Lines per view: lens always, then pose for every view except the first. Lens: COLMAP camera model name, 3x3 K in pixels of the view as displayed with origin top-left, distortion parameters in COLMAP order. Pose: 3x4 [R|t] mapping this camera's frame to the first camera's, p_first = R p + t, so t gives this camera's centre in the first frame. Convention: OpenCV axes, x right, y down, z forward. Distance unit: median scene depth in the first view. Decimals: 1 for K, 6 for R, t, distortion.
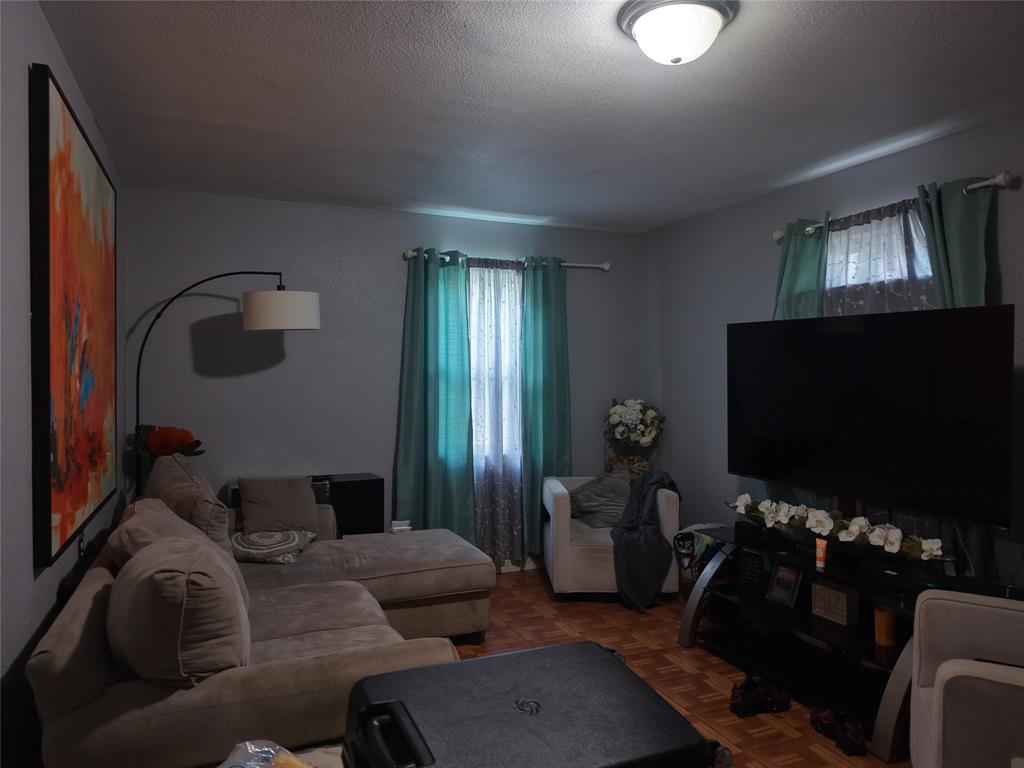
lens RADIAL K [[683.1, 0, 510.3], [0, 683.1, 382.9], [0, 0, 1]] dist [0.026760, -0.021399]
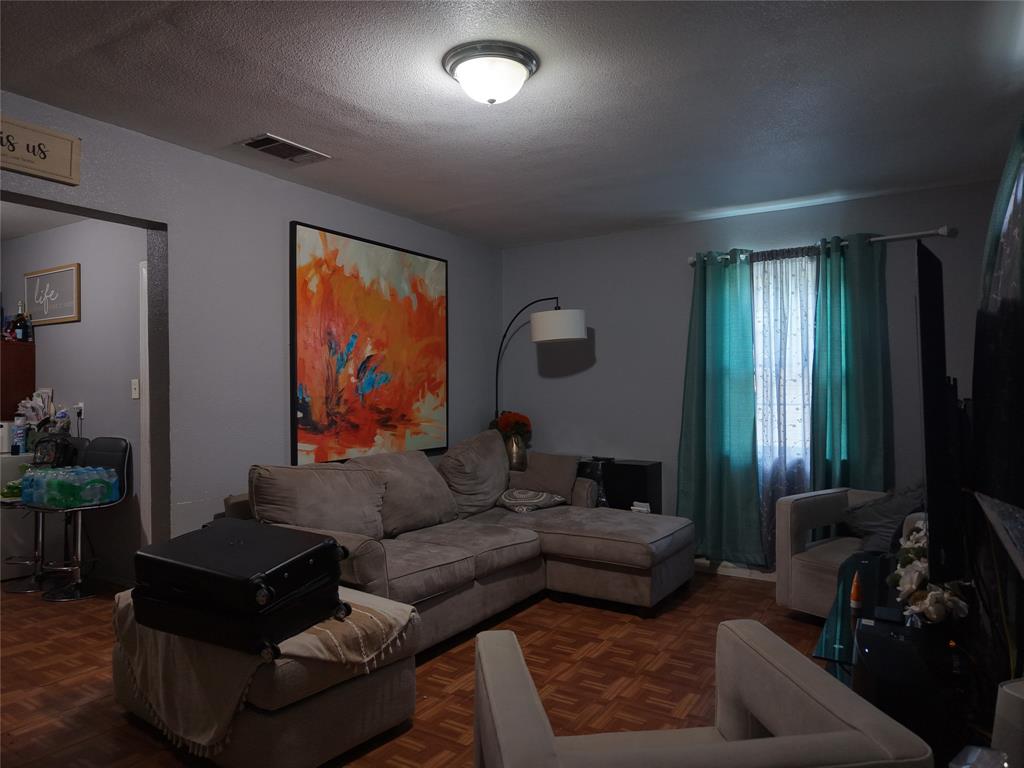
lens RADIAL K [[683.1, 0, 509.0], [0, 683.1, 385.4], [0, 0, 1]] dist [0.026760, -0.021399]
pose [[0.557668, -0.005240, -0.830048, 0.567940], [0.000415, 0.999982, -0.006034, 0.013262], [0.830064, 0.003021, 0.557660, 0.161645]]
